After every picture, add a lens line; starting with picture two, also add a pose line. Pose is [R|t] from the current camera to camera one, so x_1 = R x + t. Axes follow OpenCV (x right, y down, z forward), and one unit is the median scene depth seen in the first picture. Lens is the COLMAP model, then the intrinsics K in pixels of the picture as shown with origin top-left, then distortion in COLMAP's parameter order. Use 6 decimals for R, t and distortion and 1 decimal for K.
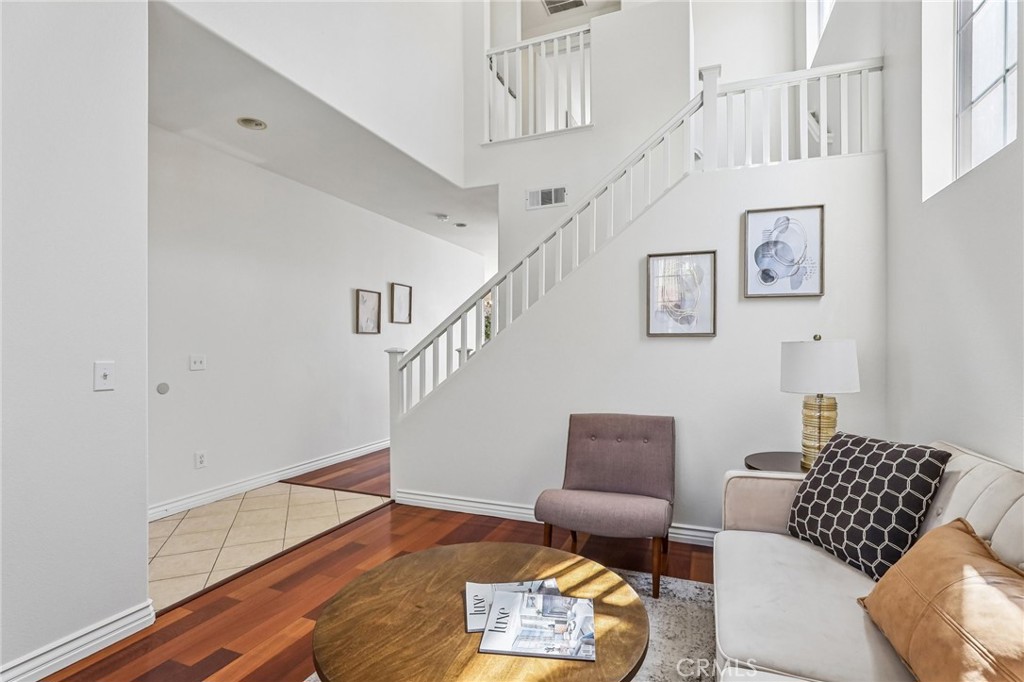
lens RADIAL K [[477.9, 0, 514.6], [0, 477.9, 343.4], [0, 0, 1]] dist [-0.035260, 0.012428]
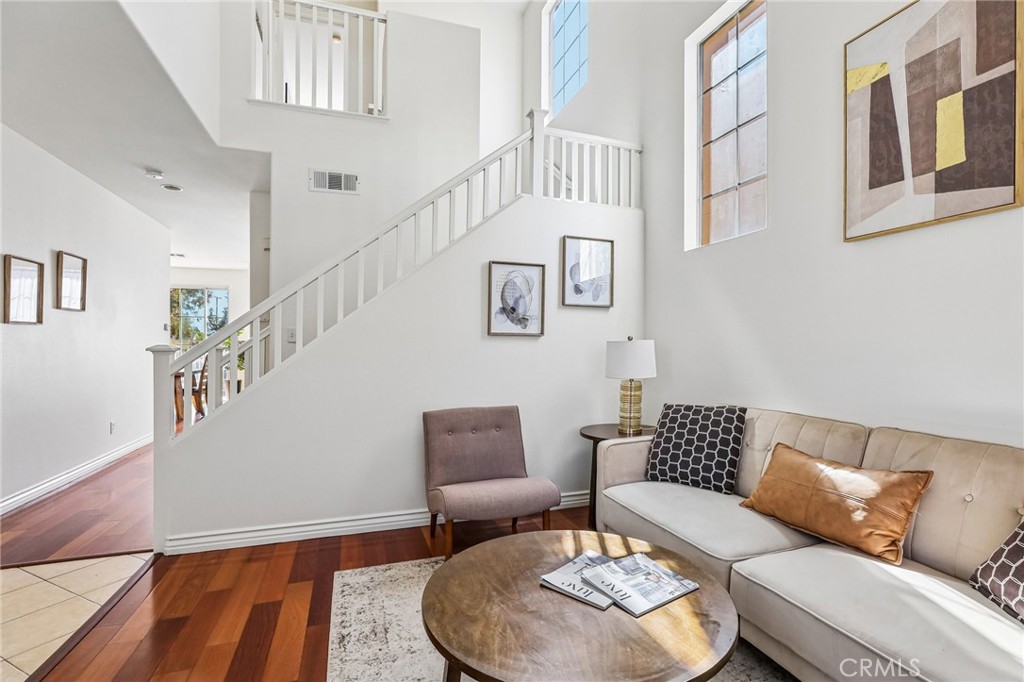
lens RADIAL K [[469.9, 0, 514.5], [0, 469.9, 346.0], [0, 0, 1]] dist [-0.040299, 0.010276]
pose [[0.753869, 0.000355, 0.657025, -0.410766], [-0.006373, 0.999957, 0.006772, 0.002743], [-0.656994, -0.009292, 0.753839, 0.150716]]
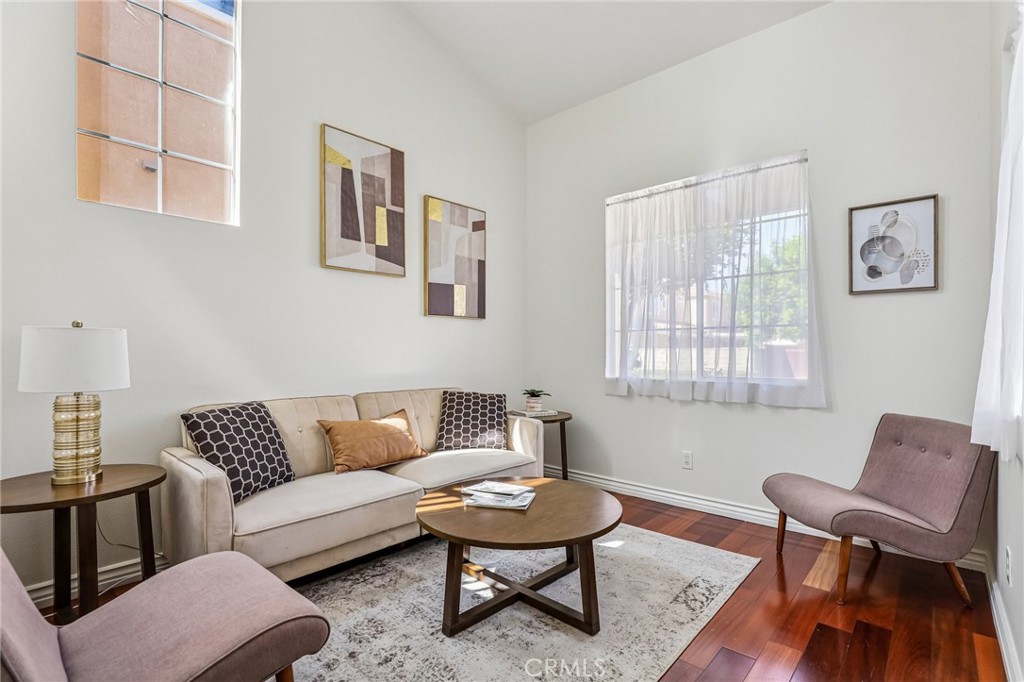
lens RADIAL K [[469.9, 0, 514.5], [0, 469.9, 346.0], [0, 0, 1]] dist [-0.040299, 0.010276]
pose [[-0.939201, 0.002954, 0.343355, -0.266441], [-0.002798, 0.999864, -0.016253, 0.029504], [-0.343356, -0.016226, -0.939065, 1.250664]]
